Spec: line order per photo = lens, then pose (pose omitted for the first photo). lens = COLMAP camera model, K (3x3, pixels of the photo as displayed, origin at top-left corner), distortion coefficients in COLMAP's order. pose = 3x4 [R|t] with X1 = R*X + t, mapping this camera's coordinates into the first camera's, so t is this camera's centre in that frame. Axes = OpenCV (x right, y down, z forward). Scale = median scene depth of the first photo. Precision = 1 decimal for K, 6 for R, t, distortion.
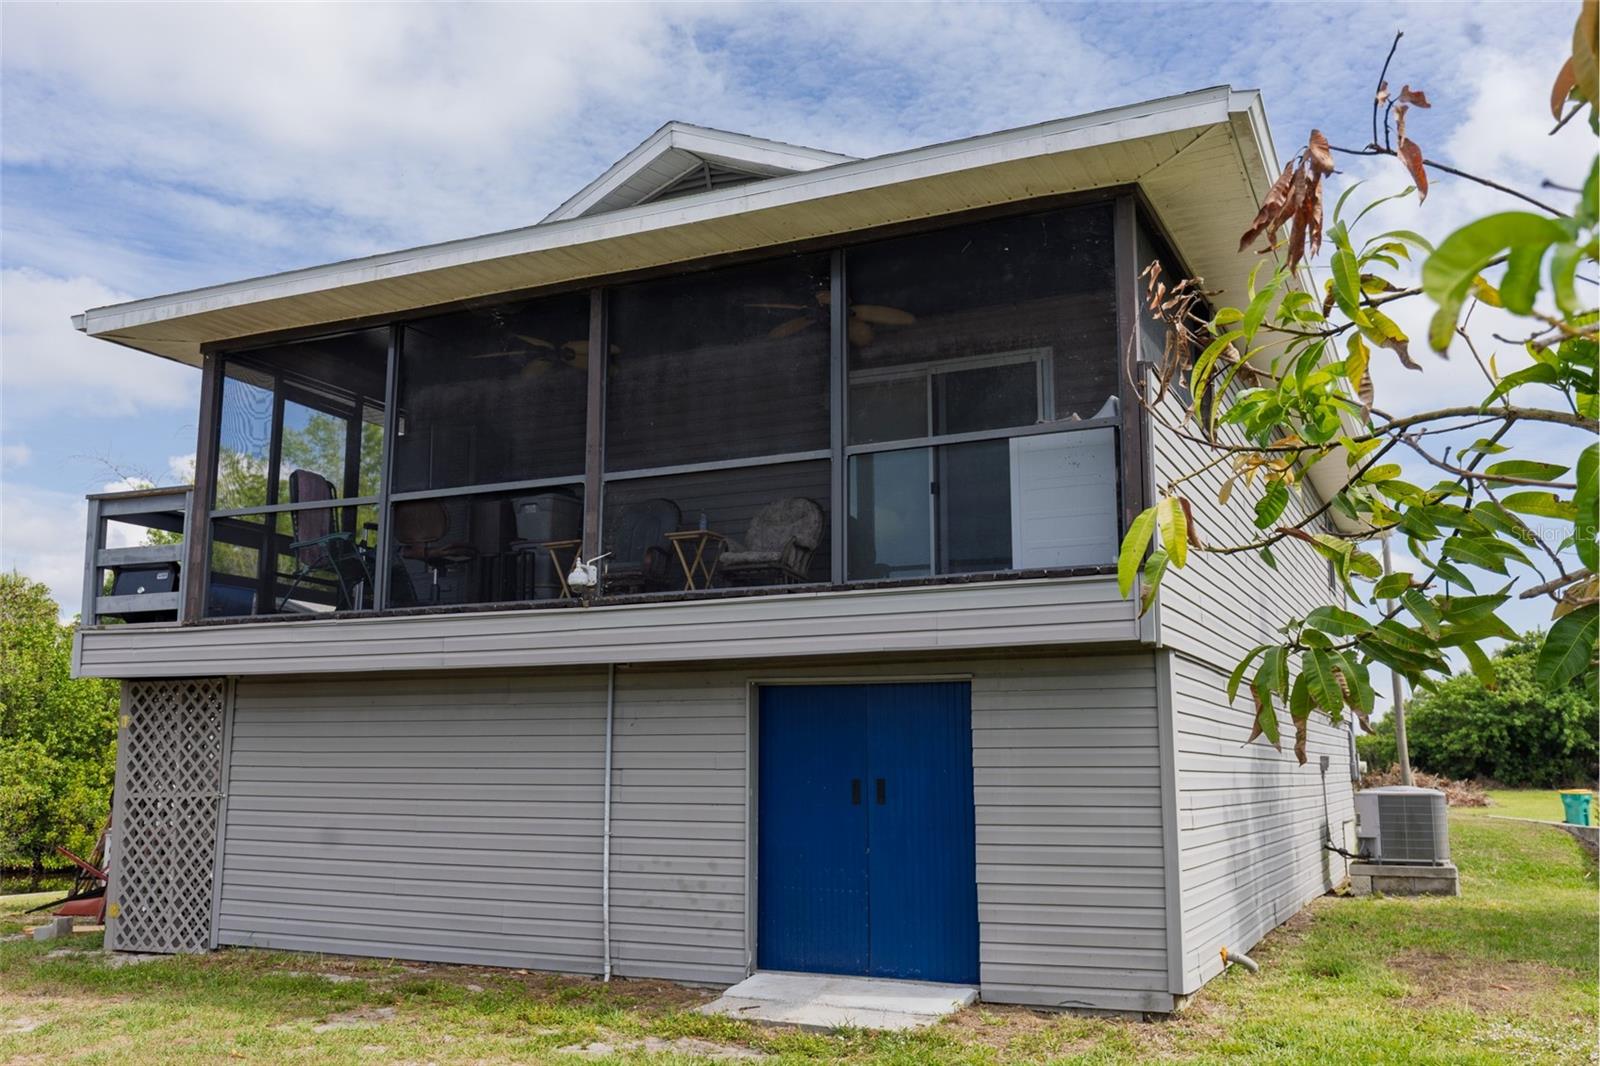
lens RADIAL K [[1401.1, 0, 800.0], [0, 1401.1, 533.0], [0, 0, 1]] dist [0.005886, 0.001359]
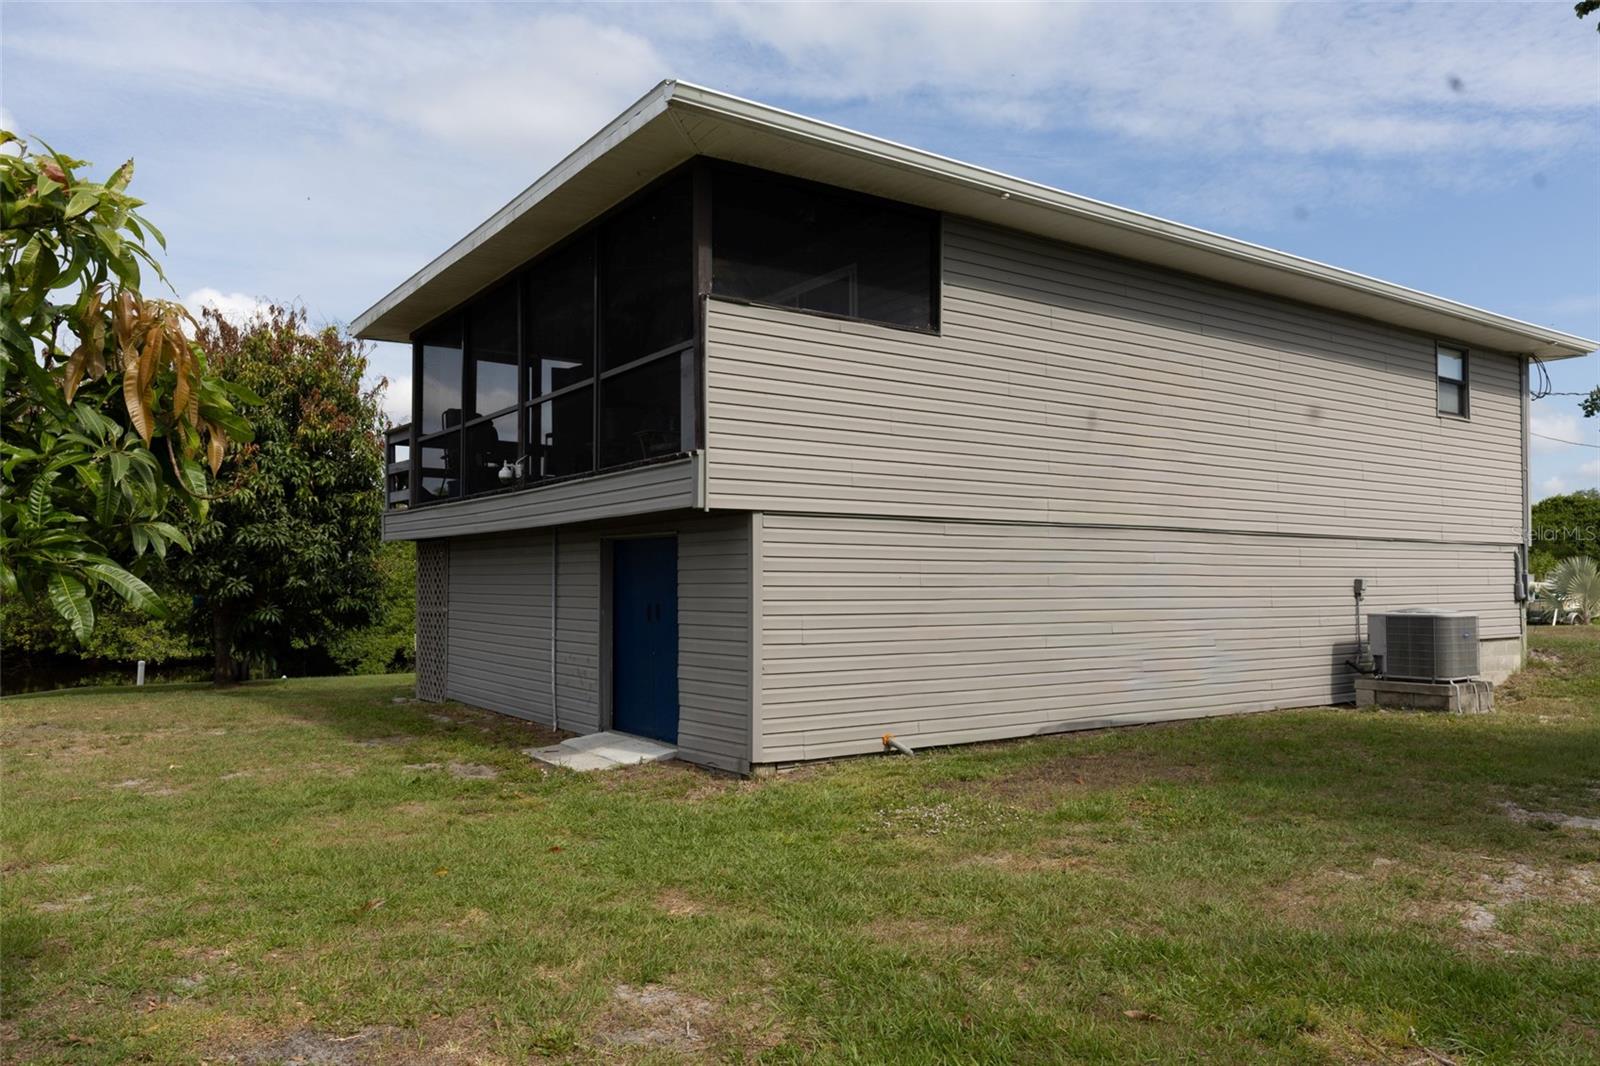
lens RADIAL K [[1124.3, 0, 800.0], [0, 1124.3, 533.0], [0, 0, 1]] dist [-0.000951, 0.000546]
pose [[0.866954, -0.025462, -0.497737, 0.701530], [0.086415, 0.991247, 0.099809, 0.001325], [0.490839, -0.129541, 0.861566, 0.087671]]
